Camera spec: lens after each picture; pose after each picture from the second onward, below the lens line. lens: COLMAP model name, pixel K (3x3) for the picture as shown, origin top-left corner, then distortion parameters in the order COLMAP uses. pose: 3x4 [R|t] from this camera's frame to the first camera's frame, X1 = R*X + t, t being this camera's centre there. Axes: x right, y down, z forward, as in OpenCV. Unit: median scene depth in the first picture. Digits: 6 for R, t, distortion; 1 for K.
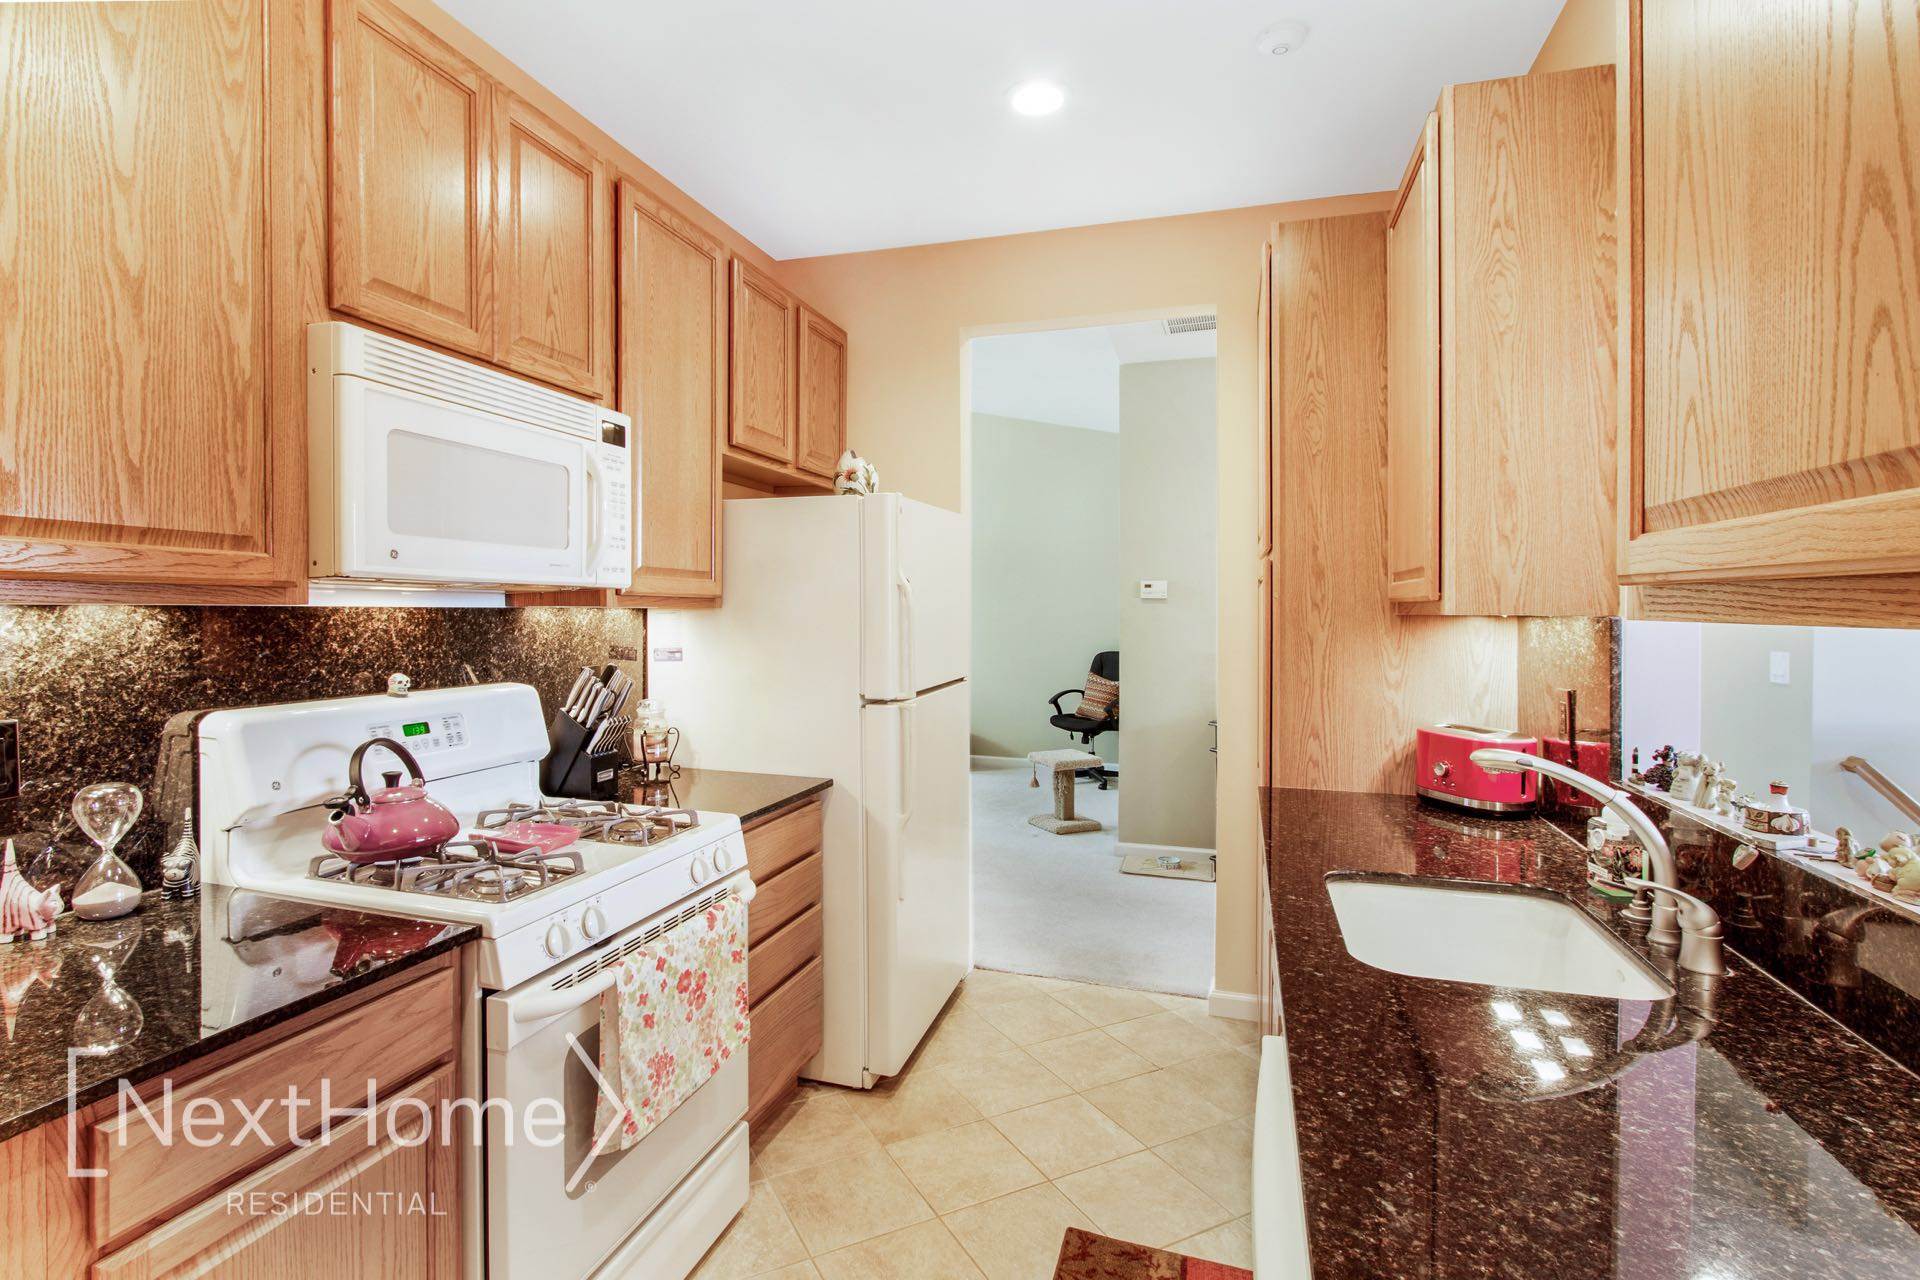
lens RADIAL K [[890.2, 0, 959.2], [0, 890.2, 607.3], [0, 0, 1]] dist [-0.020600, 0.000042]
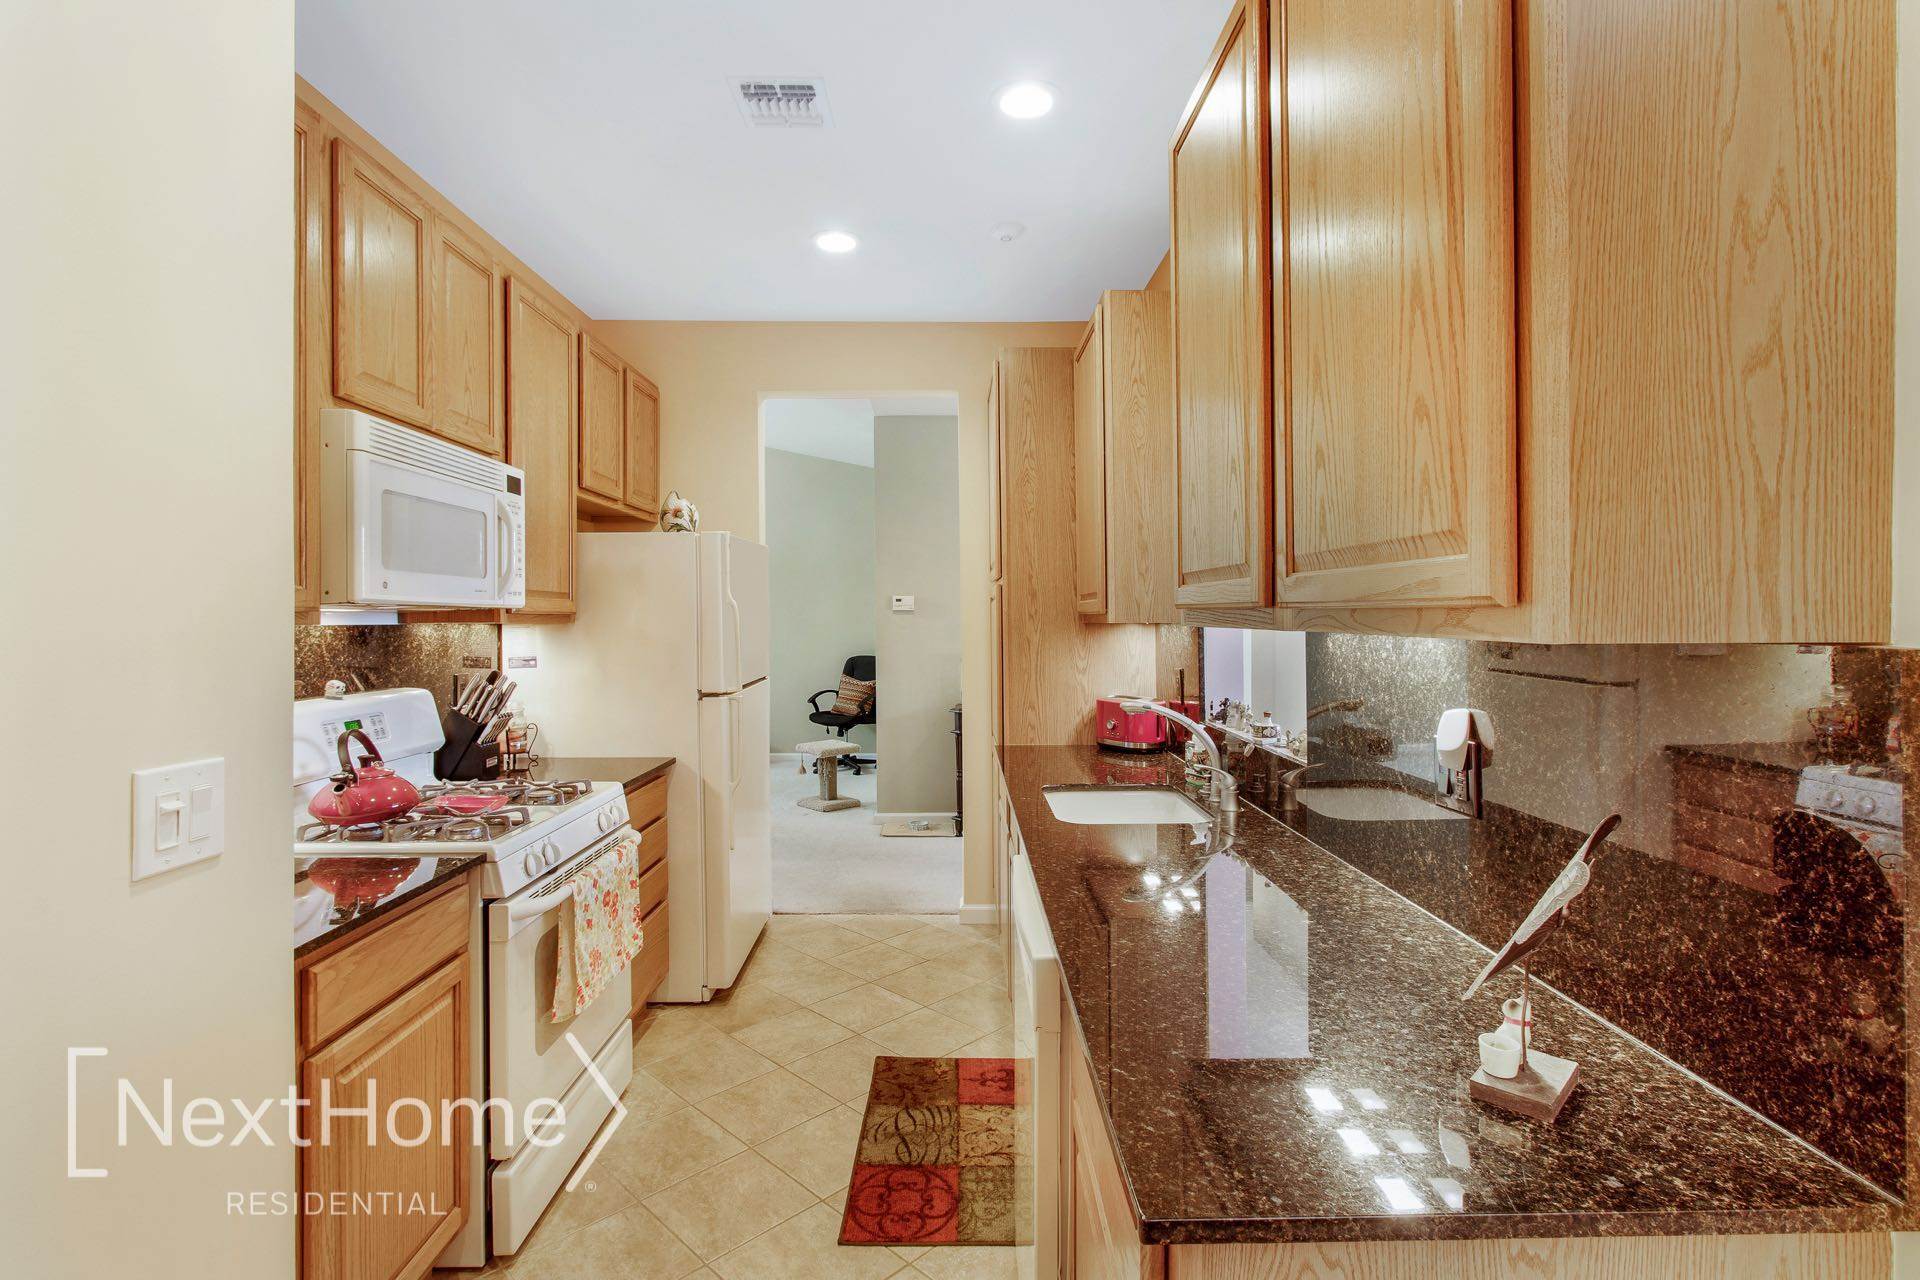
lens RADIAL K [[909.7, 0, 962.2], [0, 909.7, 616.0], [0, 0, 1]] dist [0.008830, -0.000236]
pose [[0.950328, -0.007867, 0.311150, -0.178940], [0.007626, 0.999969, 0.001992, -0.007716], [-0.311156, 0.000480, 0.950359, -0.400556]]
